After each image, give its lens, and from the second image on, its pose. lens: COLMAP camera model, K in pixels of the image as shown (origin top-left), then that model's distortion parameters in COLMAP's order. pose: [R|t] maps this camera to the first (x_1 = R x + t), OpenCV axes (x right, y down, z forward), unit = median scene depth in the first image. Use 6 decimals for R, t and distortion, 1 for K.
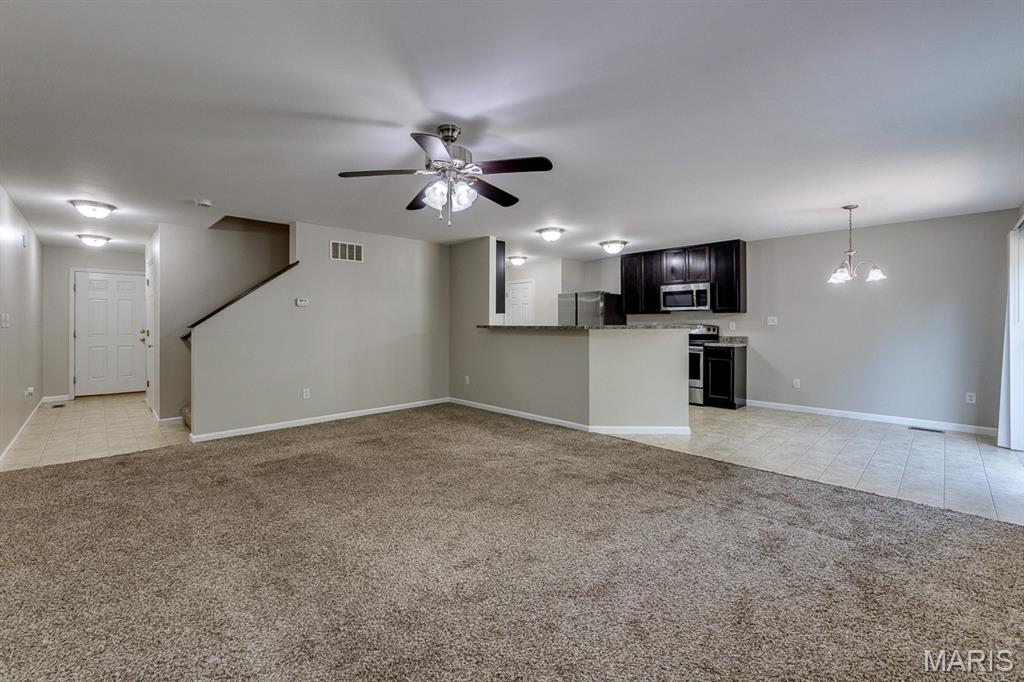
lens RADIAL K [[424.7, 0, 499.4], [0, 424.7, 327.2], [0, 0, 1]] dist [0.000201, -0.000036]
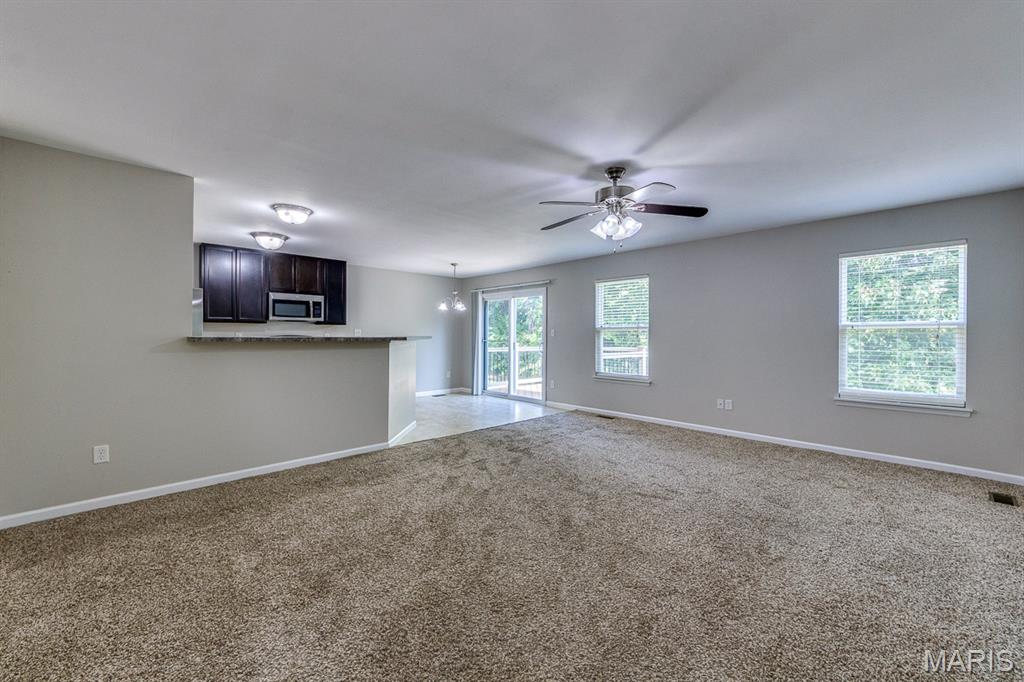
lens RADIAL K [[406.6, 0, 512.0], [0, 406.6, 341.0], [0, 0, 1]] dist [0.000143, -0.000019]
pose [[-0.001105, -0.013063, 0.999914, -0.700103], [0.005260, 0.999901, 0.013068, -0.004687], [-0.999986, 0.005274, -0.001036, 0.720266]]
